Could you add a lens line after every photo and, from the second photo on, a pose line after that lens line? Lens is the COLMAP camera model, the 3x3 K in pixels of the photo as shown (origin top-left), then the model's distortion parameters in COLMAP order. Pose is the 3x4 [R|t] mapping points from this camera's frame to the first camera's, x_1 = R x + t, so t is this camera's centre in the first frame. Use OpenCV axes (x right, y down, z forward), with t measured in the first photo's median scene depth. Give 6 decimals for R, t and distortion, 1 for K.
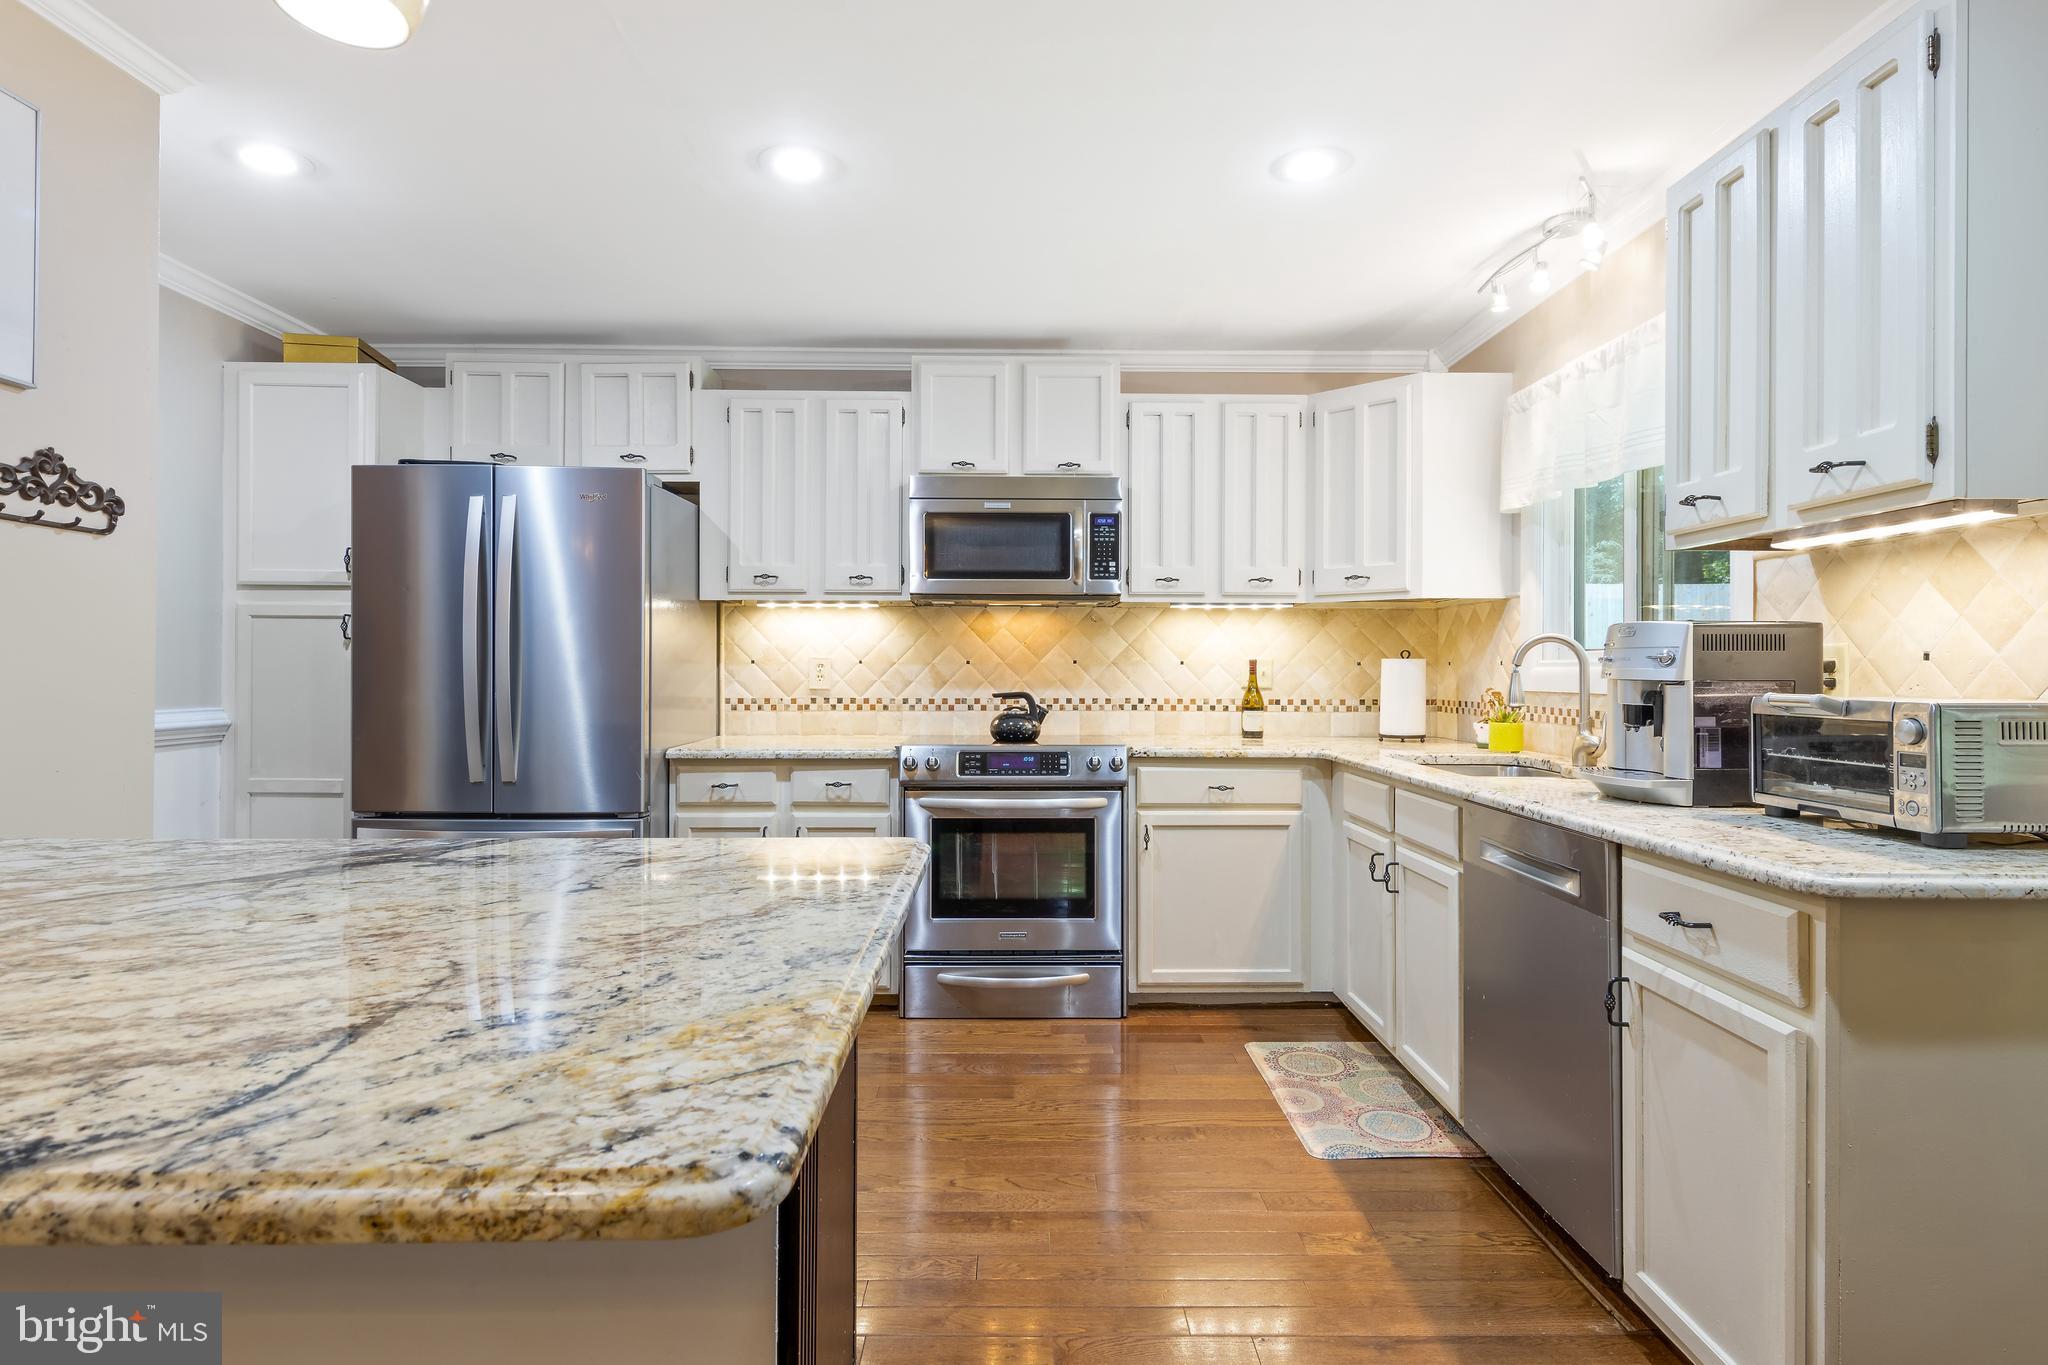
lens RADIAL K [[1060.0, 0, 1016.4], [0, 1060.0, 657.1], [0, 0, 1]] dist [0.024437, 0.000043]
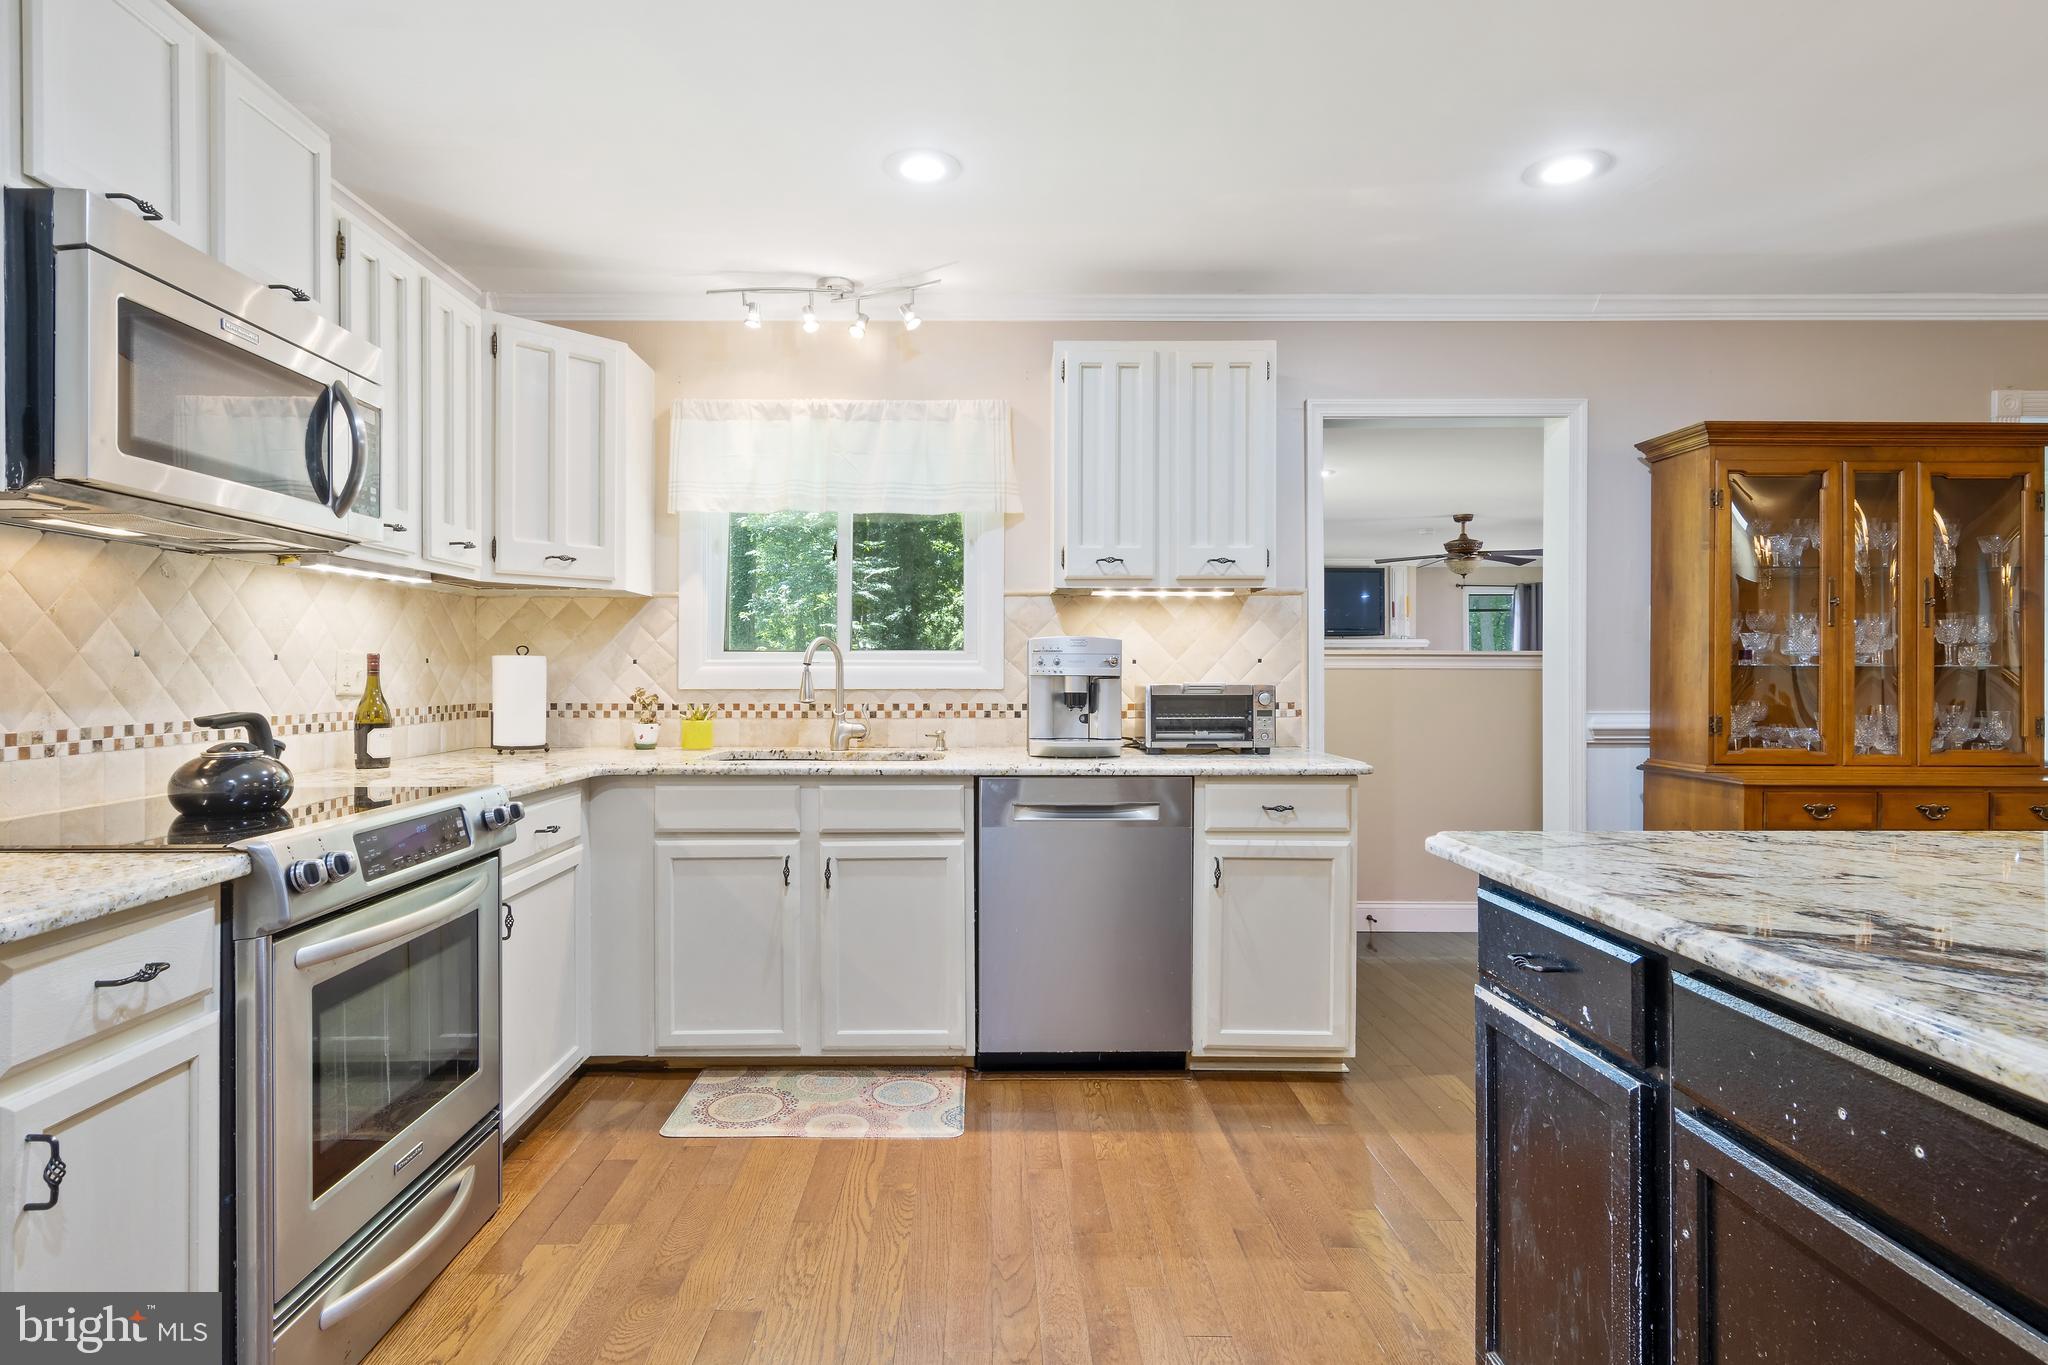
lens RADIAL K [[1060.0, 0, 1016.4], [0, 1060.0, 657.1], [0, 0, 1]] dist [0.024437, 0.000043]
pose [[-0.007792, 0.010603, 0.999913, -0.517884], [-0.013252, 0.999855, -0.010705, 0.007139], [-0.999882, -0.013334, -0.007650, 0.646684]]
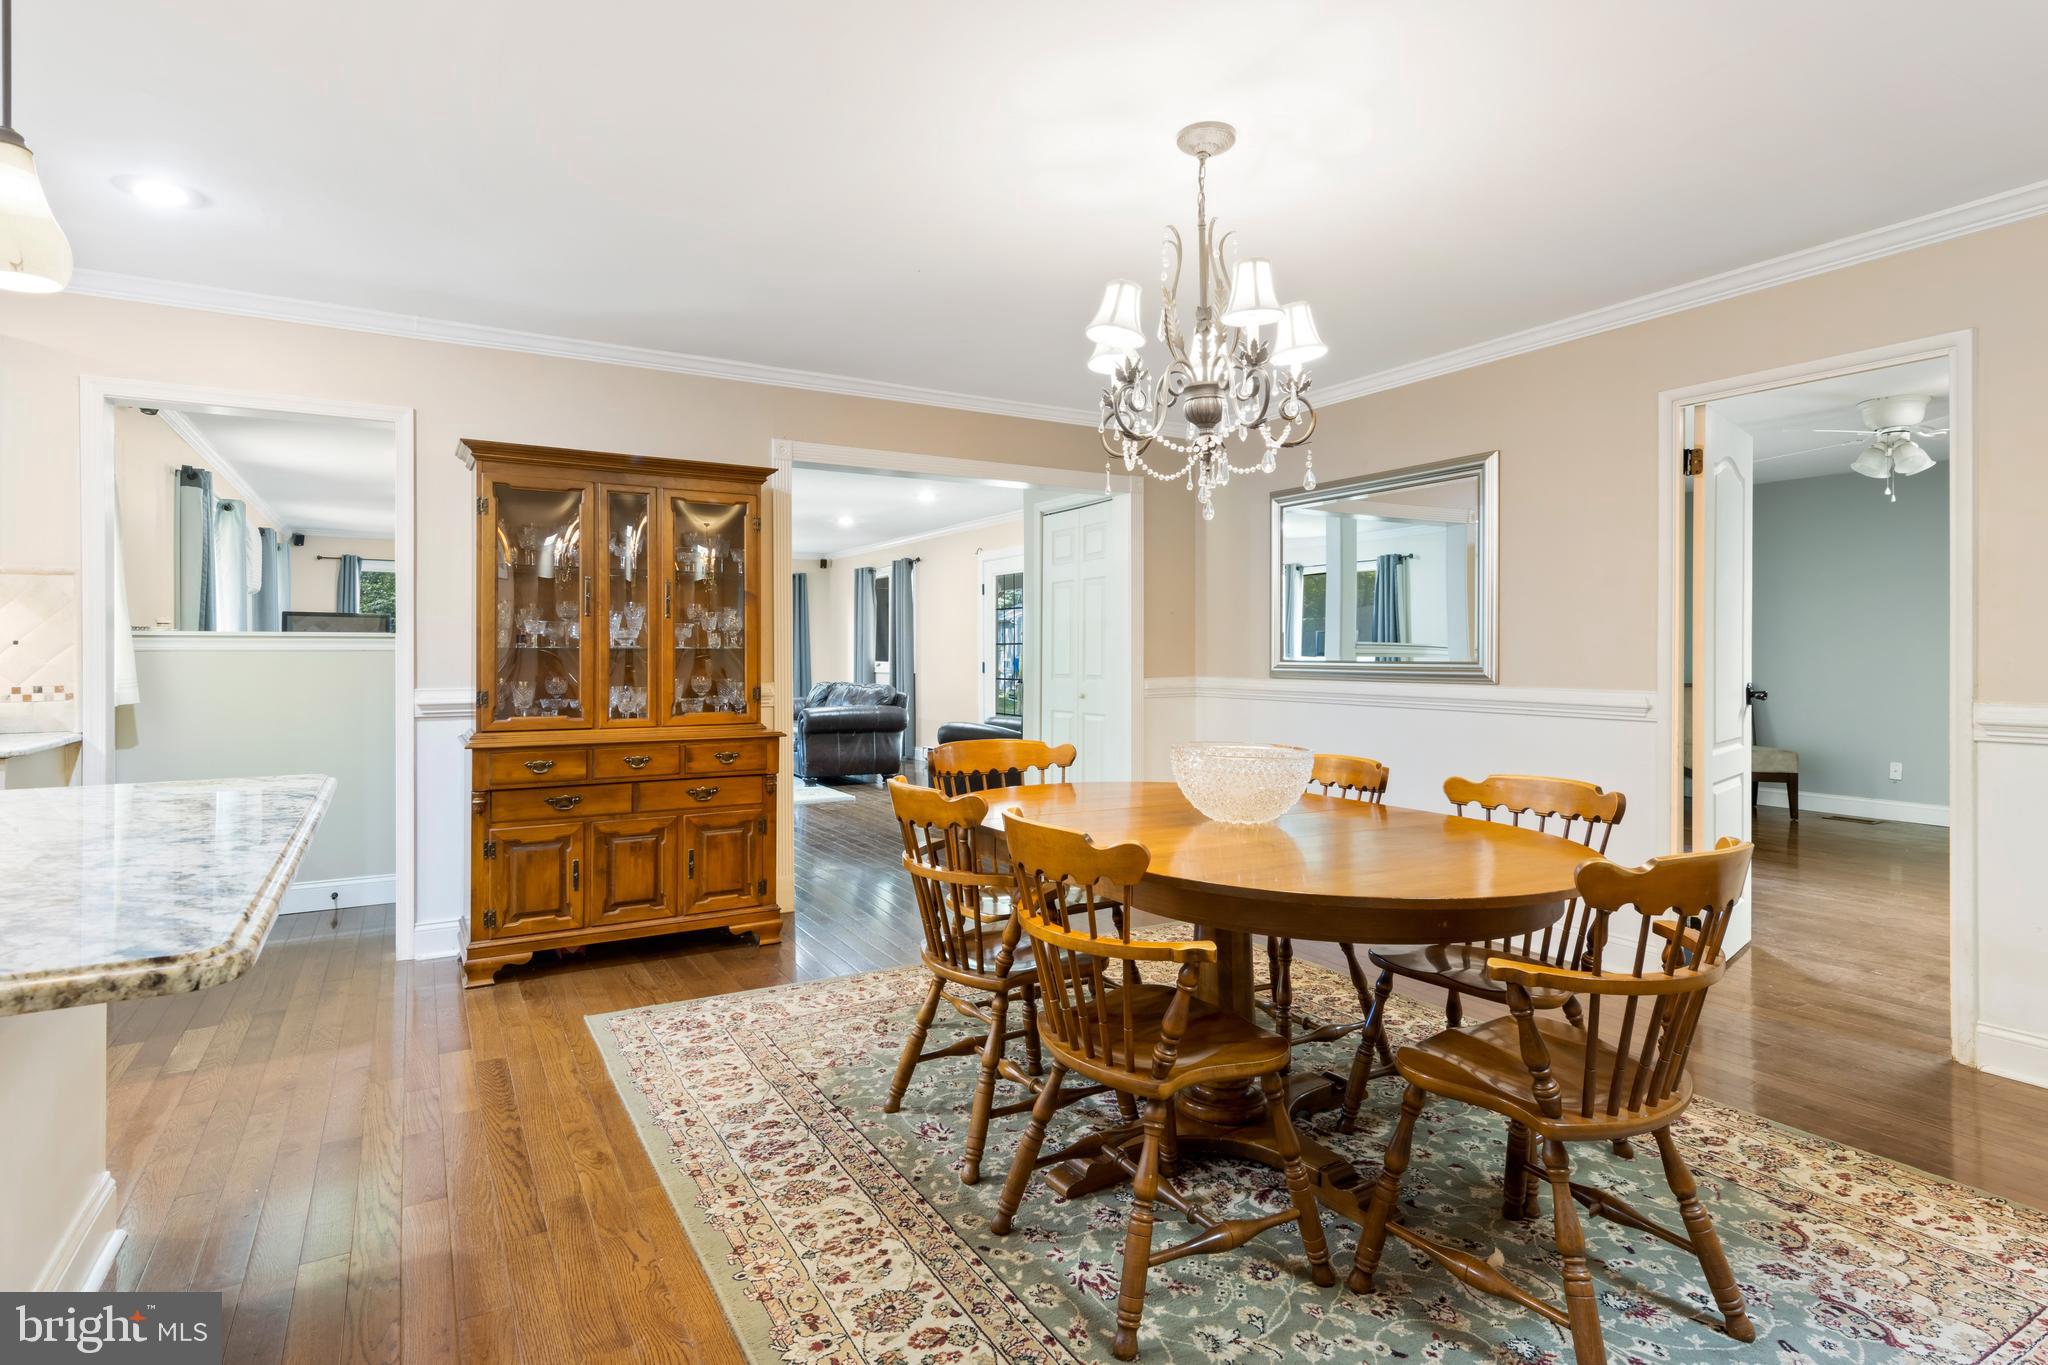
lens RADIAL K [[1060.0, 0, 1016.4], [0, 1060.0, 657.1], [0, 0, 1]] dist [0.024437, 0.000043]
pose [[-0.492409, -0.005606, 0.870346, -0.788384], [-0.011156, 0.999938, 0.000129, 0.000020], [-0.870292, -0.009646, -0.492441, 0.138710]]
